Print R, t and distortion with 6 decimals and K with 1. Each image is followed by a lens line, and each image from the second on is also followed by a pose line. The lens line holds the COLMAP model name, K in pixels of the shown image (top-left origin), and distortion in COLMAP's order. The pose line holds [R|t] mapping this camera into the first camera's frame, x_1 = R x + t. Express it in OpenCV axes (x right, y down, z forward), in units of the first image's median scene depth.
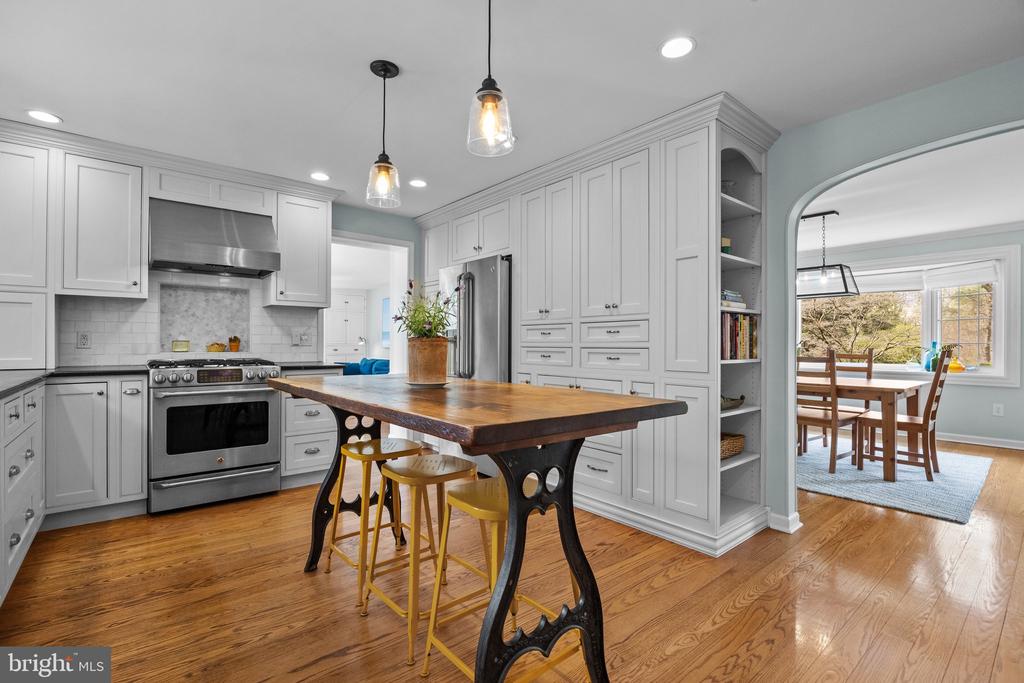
lens RADIAL K [[476.6, 0, 512.0], [0, 476.6, 341.5], [0, 0, 1]] dist [-0.017698, -0.000114]
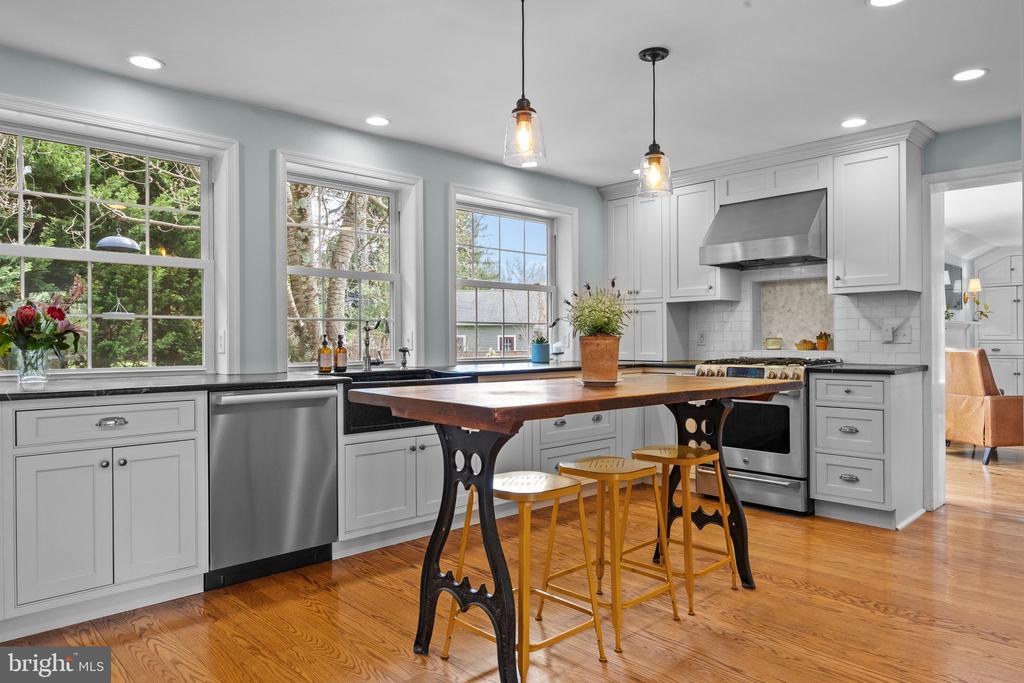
lens RADIAL K [[663.0, 0, 512.0], [0, 663.0, 341.5], [0, 0, 1]] dist [0.001897, 0.000564]
pose [[0.062966, -0.001781, -0.998014, 0.621966], [0.010890, 0.999940, -0.001097, 0.001058], [0.997956, -0.010799, 0.062981, 0.370777]]
